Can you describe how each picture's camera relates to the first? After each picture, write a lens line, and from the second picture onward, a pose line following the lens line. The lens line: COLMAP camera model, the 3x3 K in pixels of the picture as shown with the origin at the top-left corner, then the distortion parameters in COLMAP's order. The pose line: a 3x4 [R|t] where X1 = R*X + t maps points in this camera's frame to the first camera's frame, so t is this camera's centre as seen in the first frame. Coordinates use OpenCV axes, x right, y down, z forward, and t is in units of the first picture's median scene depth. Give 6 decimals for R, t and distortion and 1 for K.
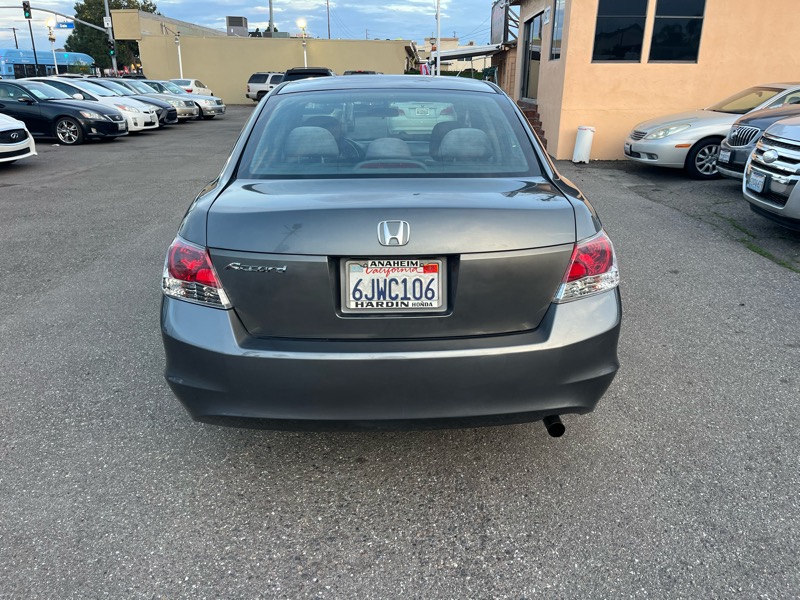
lens RADIAL K [[606.3, 0, 405.1], [0, 606.3, 297.8], [0, 0, 1]] dist [0.074851, -0.105957]
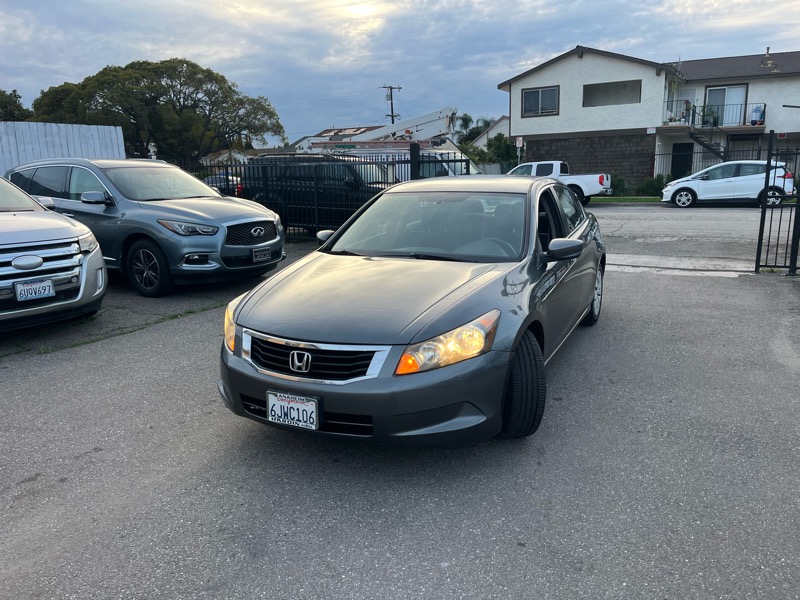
lens RADIAL K [[606.3, 0, 405.2], [0, 606.3, 304.3], [0, 0, 1]] dist [0.074851, -0.105957]
pose [[-0.885549, -0.085977, 0.456521, -1.033305], [0.170943, 0.853461, 0.492323, -1.543693], [-0.431951, 0.514015, -0.741085, 4.223768]]
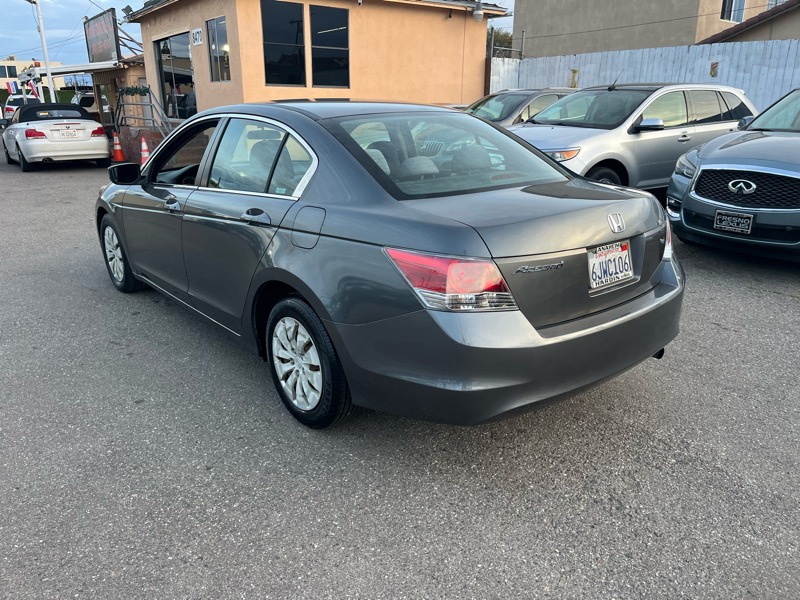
lens RADIAL K [[606.3, 0, 399.7], [0, 606.3, 295.1], [0, 0, 1]] dist [0.074851, -0.105957]
pose [[0.791965, -0.181812, 0.582869, -1.098852], [0.201063, 0.979049, 0.032199, -0.085089], [-0.576511, 0.091693, 0.811928, 0.213751]]
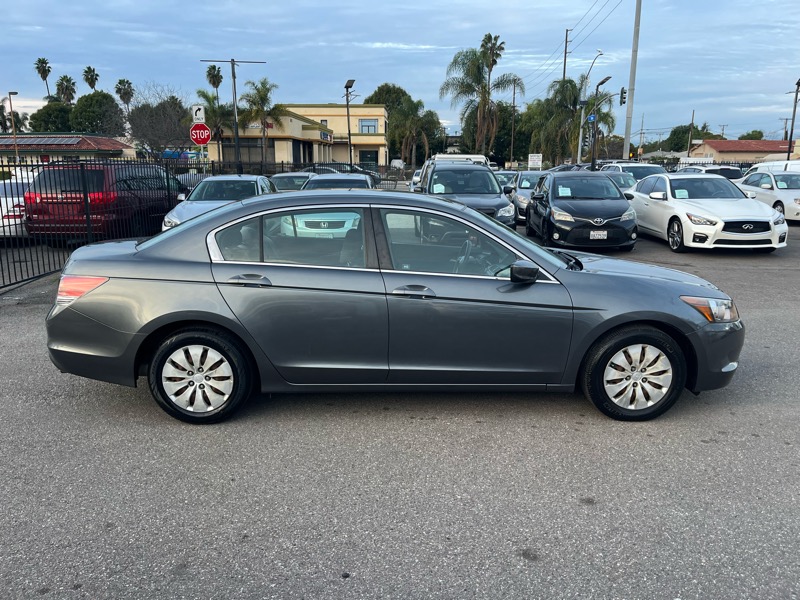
lens RADIAL K [[606.3, 0, 402.7], [0, 606.3, 301.5], [0, 0, 1]] dist [0.074851, -0.105957]
pose [[-0.001333, 0.212041, -0.977260, 2.265764], [-0.332799, 0.921461, 0.200388, -0.782413], [0.942997, 0.325498, 0.069338, 1.954988]]
